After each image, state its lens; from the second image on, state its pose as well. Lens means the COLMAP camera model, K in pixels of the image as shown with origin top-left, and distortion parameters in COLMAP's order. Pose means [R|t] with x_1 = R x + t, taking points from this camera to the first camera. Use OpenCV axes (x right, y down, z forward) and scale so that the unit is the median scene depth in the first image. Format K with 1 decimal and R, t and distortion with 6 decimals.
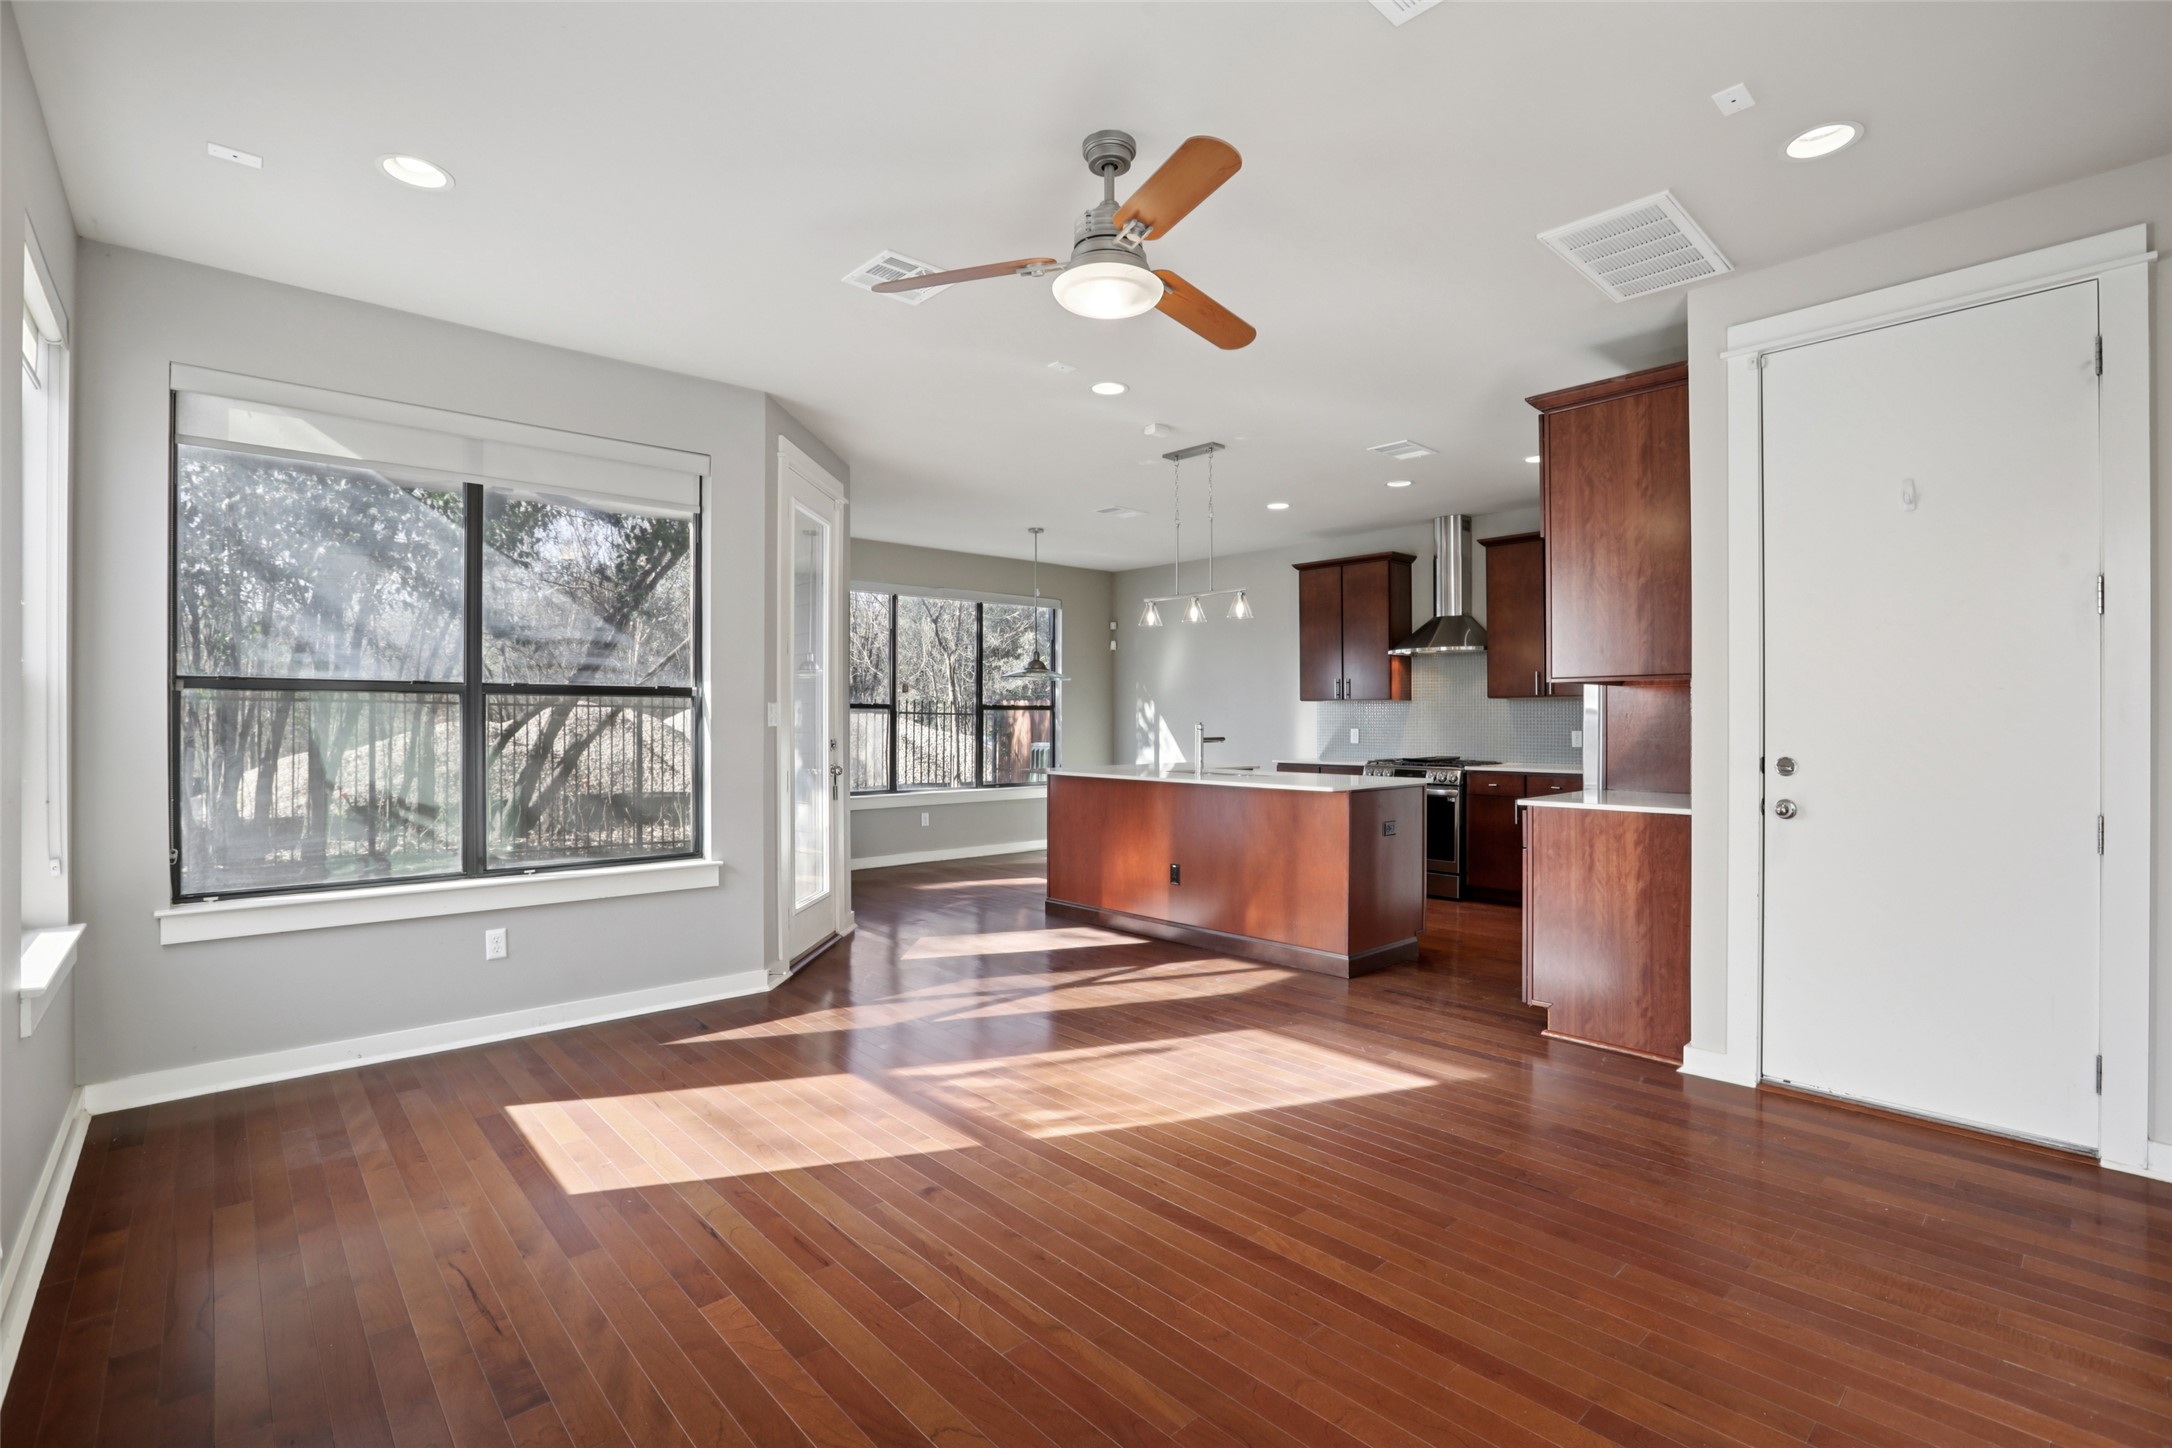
lens RADIAL K [[996.4, 0, 1104.6], [0, 996.4, 716.2], [0, 0, 1]] dist [-0.042742, 0.000318]
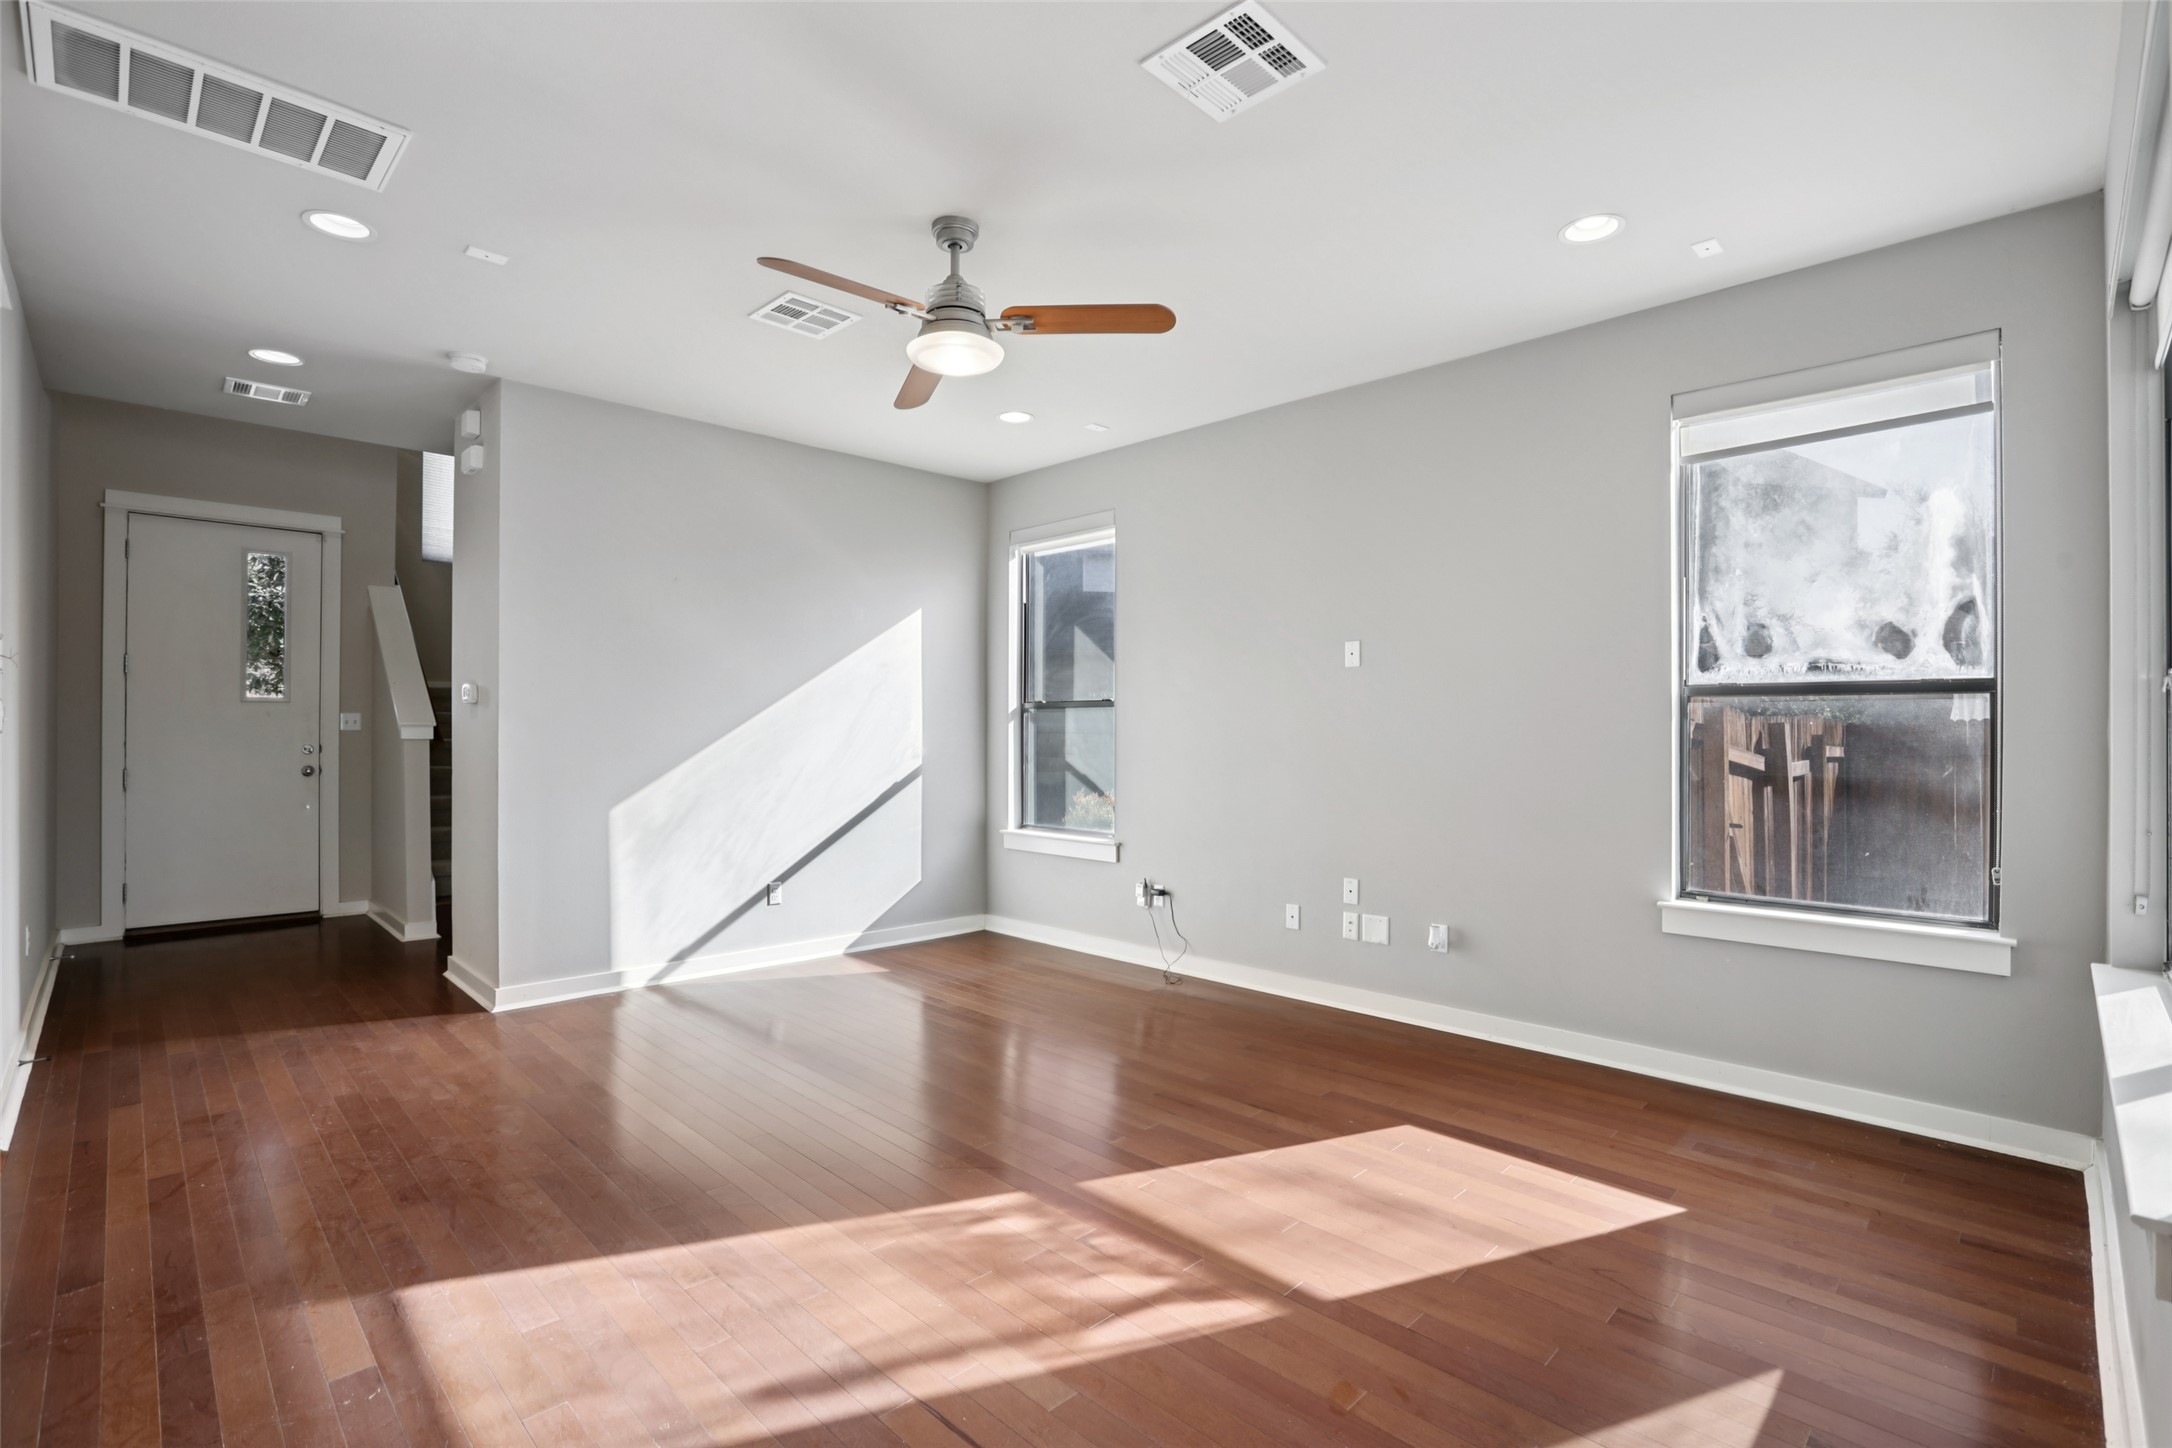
lens RADIAL K [[977.0, 0, 1119.7], [0, 977.0, 734.8], [0, 0, 1]] dist [-0.046726, 0.011080]
pose [[-0.997907, -0.001480, -0.064647, -0.083933], [-0.001664, 0.999995, 0.002794, 0.006631], [0.064642, 0.002896, -0.997904, 1.554502]]
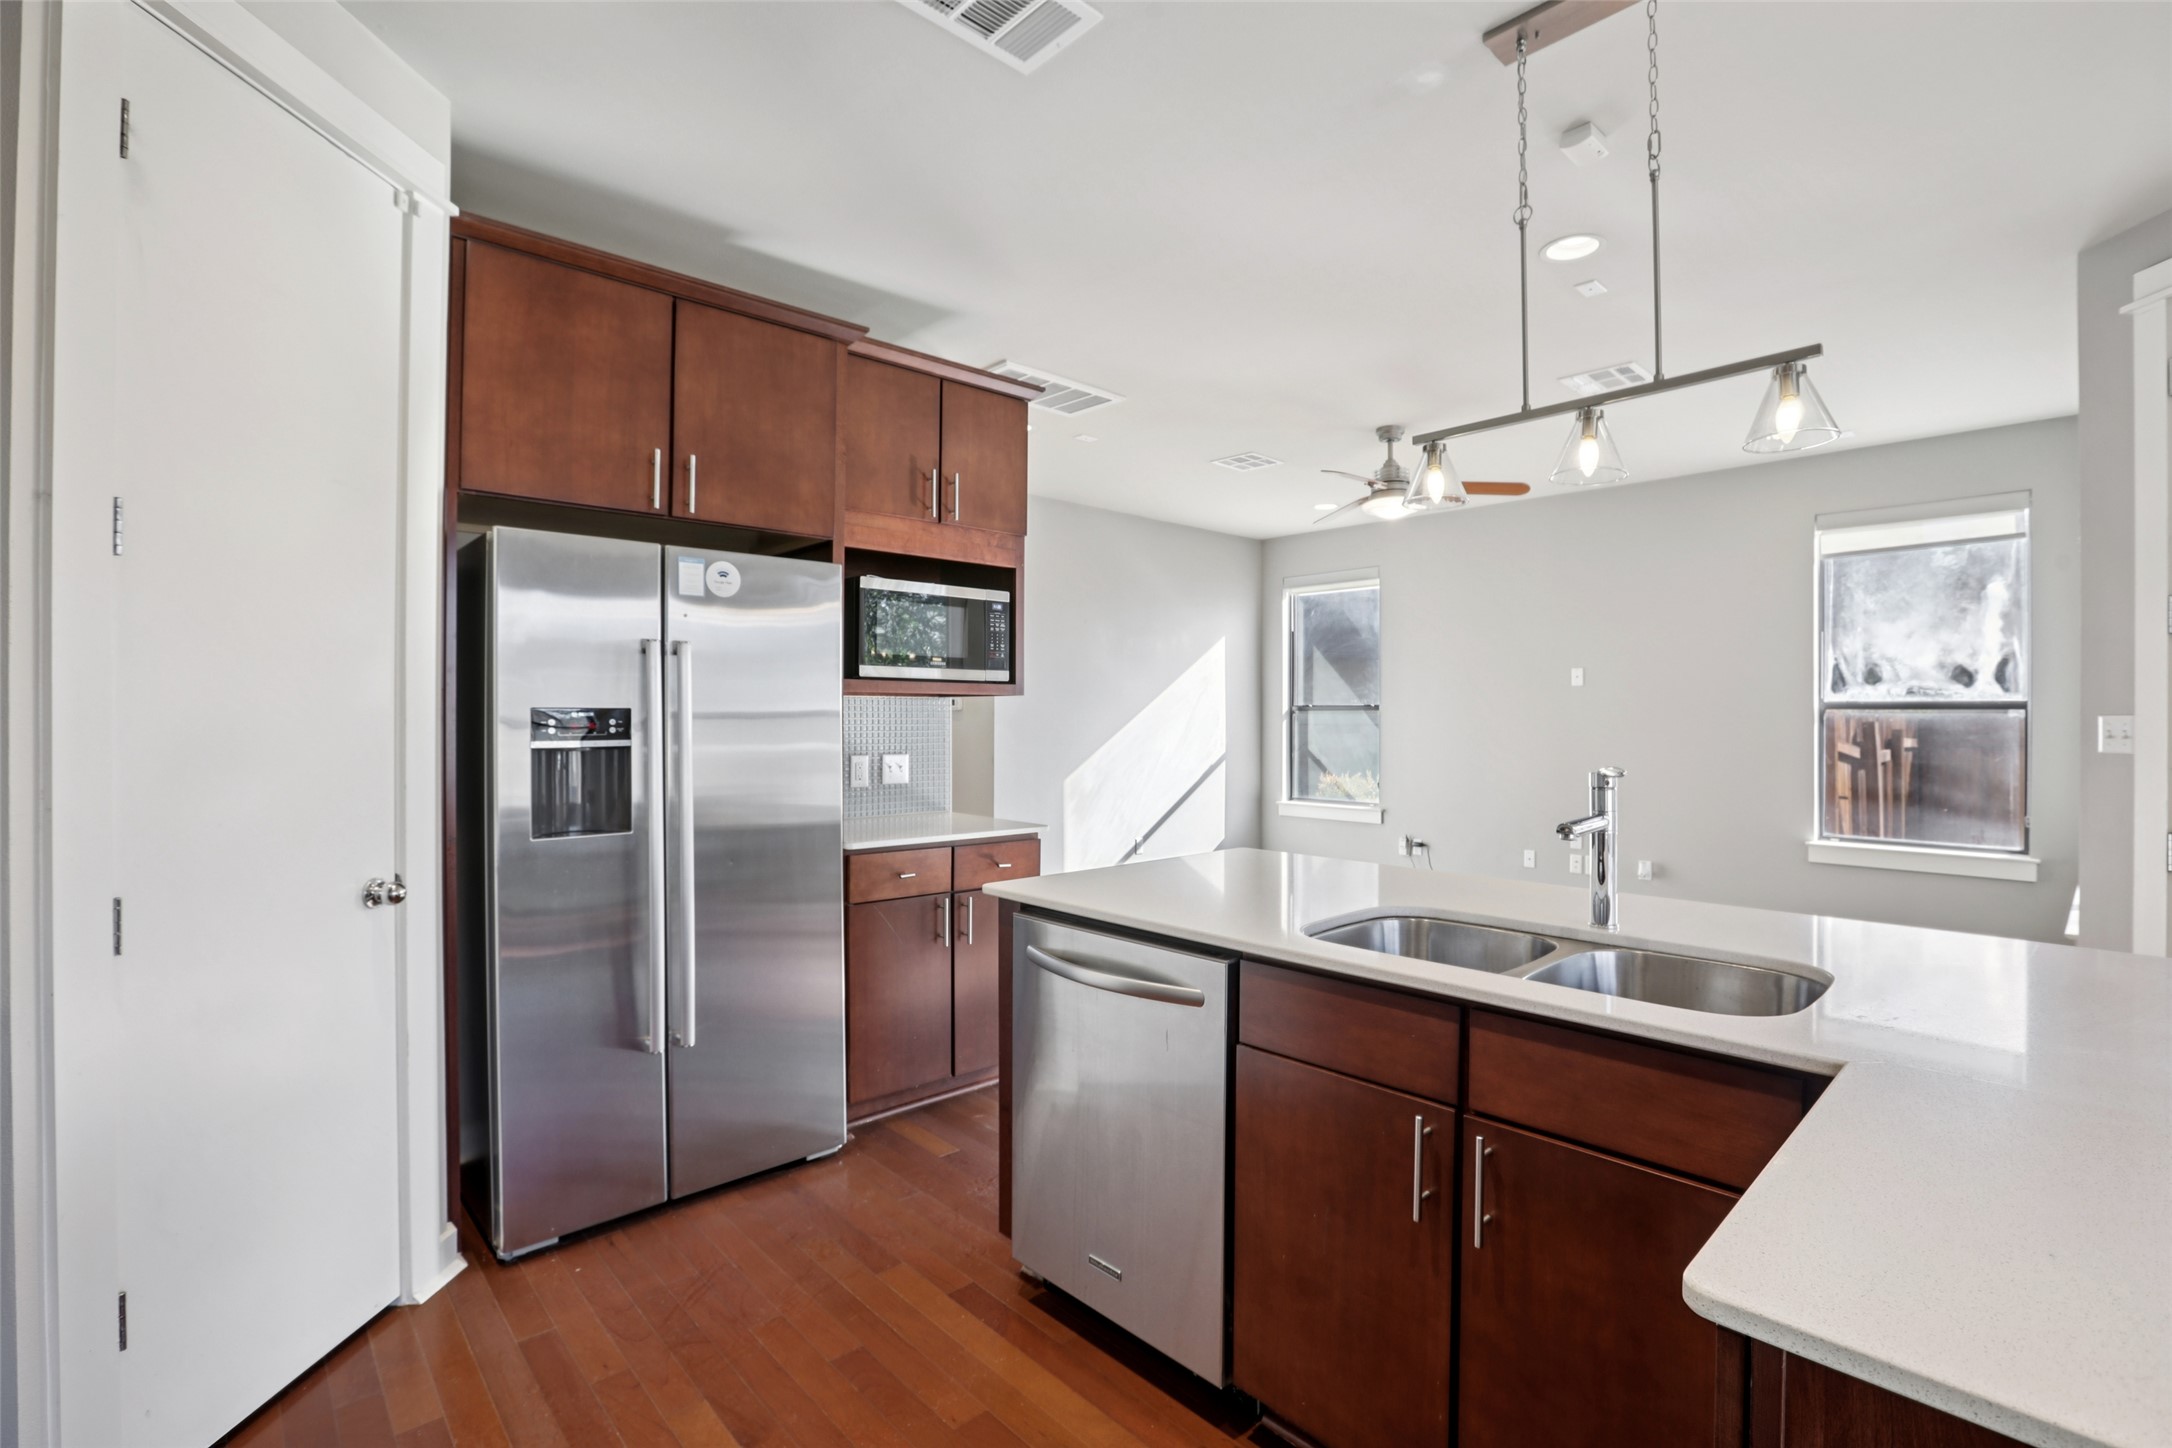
lens RADIAL K [[988.2, 0, 1100.6], [0, 988.2, 724.1], [0, 0, 1]] dist [-0.047441, 0.011369]
pose [[-0.999869, -0.001585, -0.016121, 0.440948], [-0.001669, 0.999985, 0.005227, -0.013430], [0.016113, 0.005253, -0.999856, 2.116278]]
